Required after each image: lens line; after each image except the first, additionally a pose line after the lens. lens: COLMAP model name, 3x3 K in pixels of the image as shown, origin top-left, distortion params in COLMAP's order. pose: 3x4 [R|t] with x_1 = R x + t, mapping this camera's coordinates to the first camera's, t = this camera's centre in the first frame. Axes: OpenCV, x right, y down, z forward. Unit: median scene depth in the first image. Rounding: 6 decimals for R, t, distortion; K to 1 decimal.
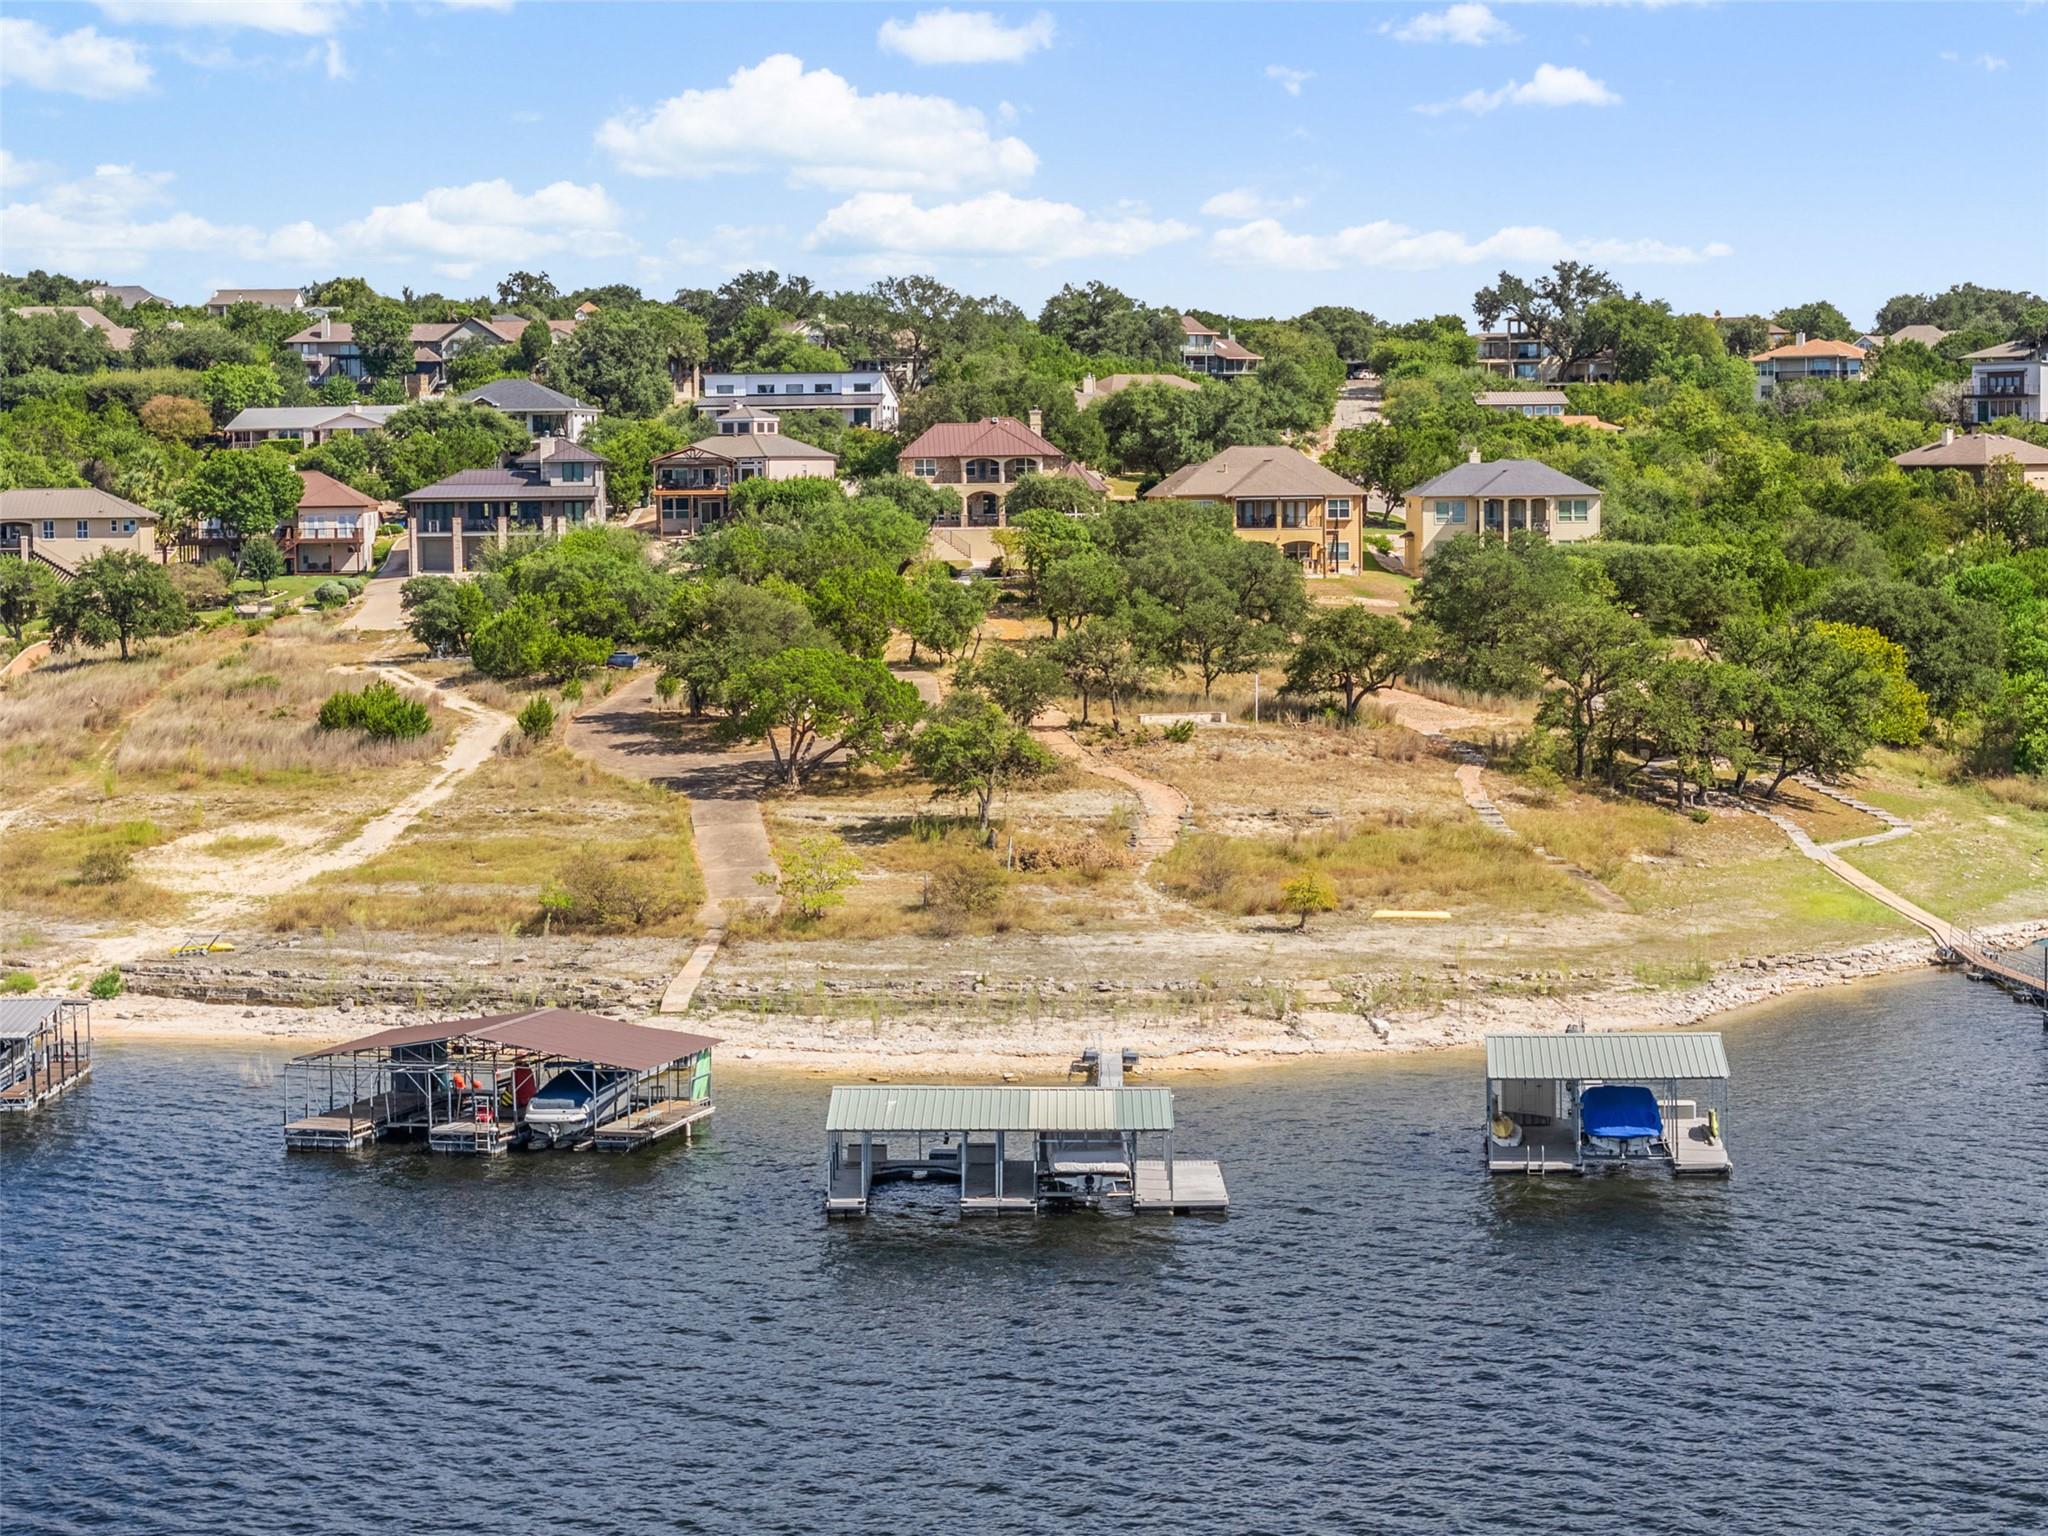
lens RADIAL K [[4184.9, 0, 1024.1], [0, 4184.9, 768.2], [0, 0, 1]] dist [-0.018303, 0.000000]
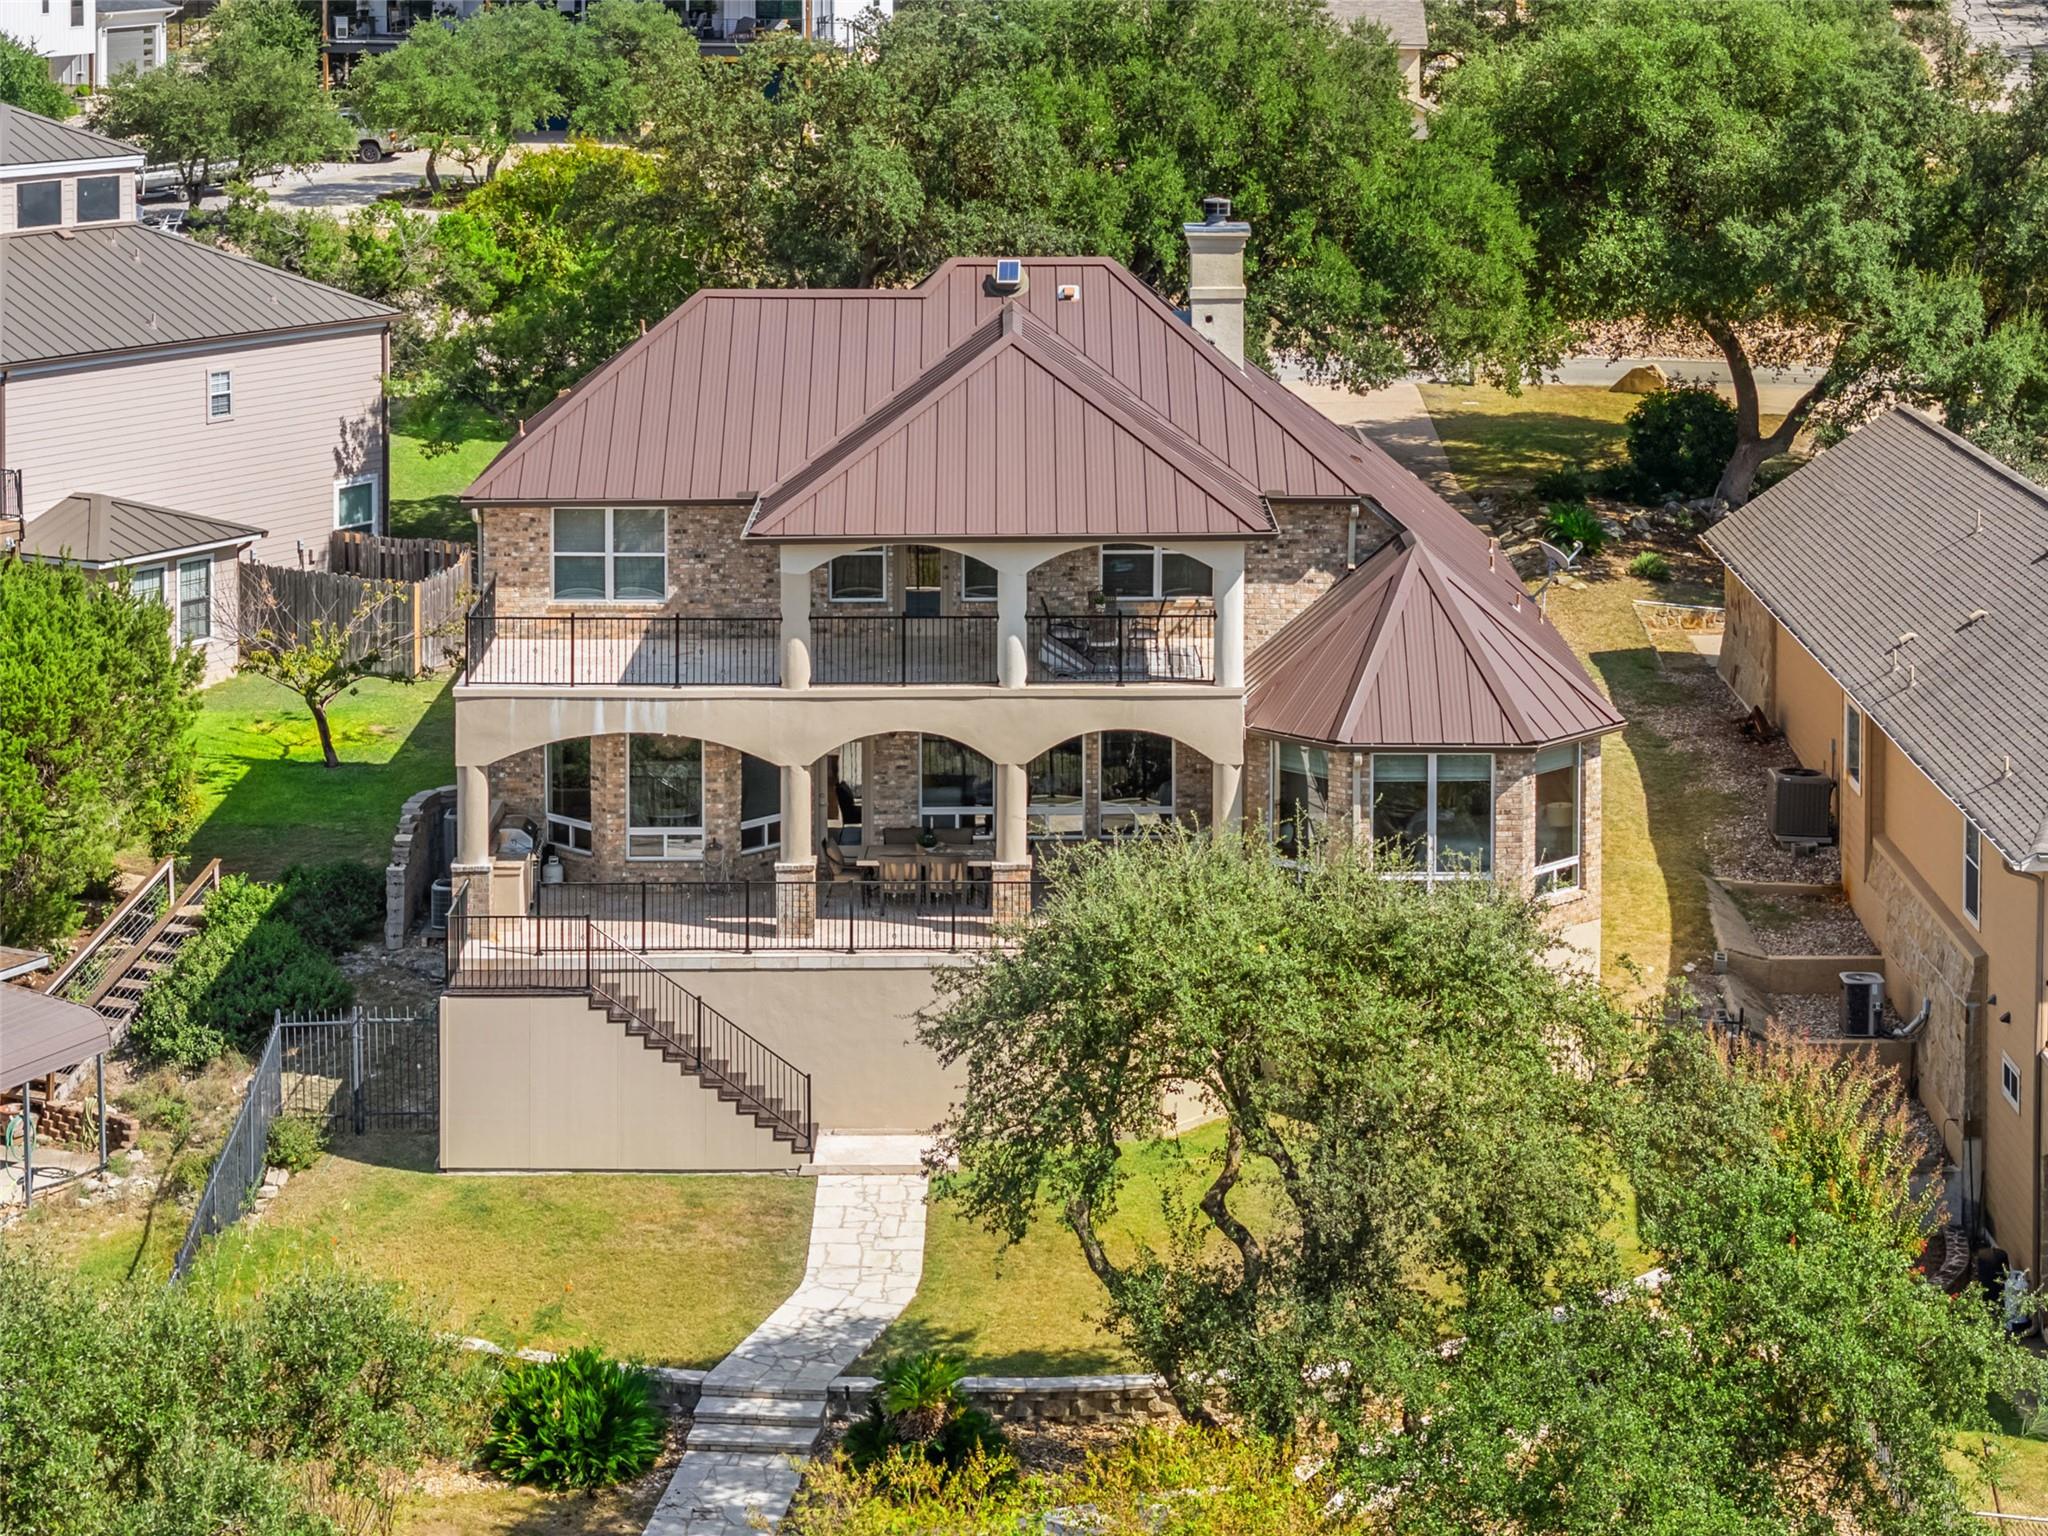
lens RADIAL K [[4184.9, 0, 1023.6], [0, 4184.9, 767.1], [0, 0, 1]] dist [-0.018303, 0.000000]
pose [[0.998273, 0.017944, -0.055934, 0.004462], [-0.010849, 0.992140, 0.124659, -0.079579], [0.057731, -0.123837, 0.990622, 0.760808]]
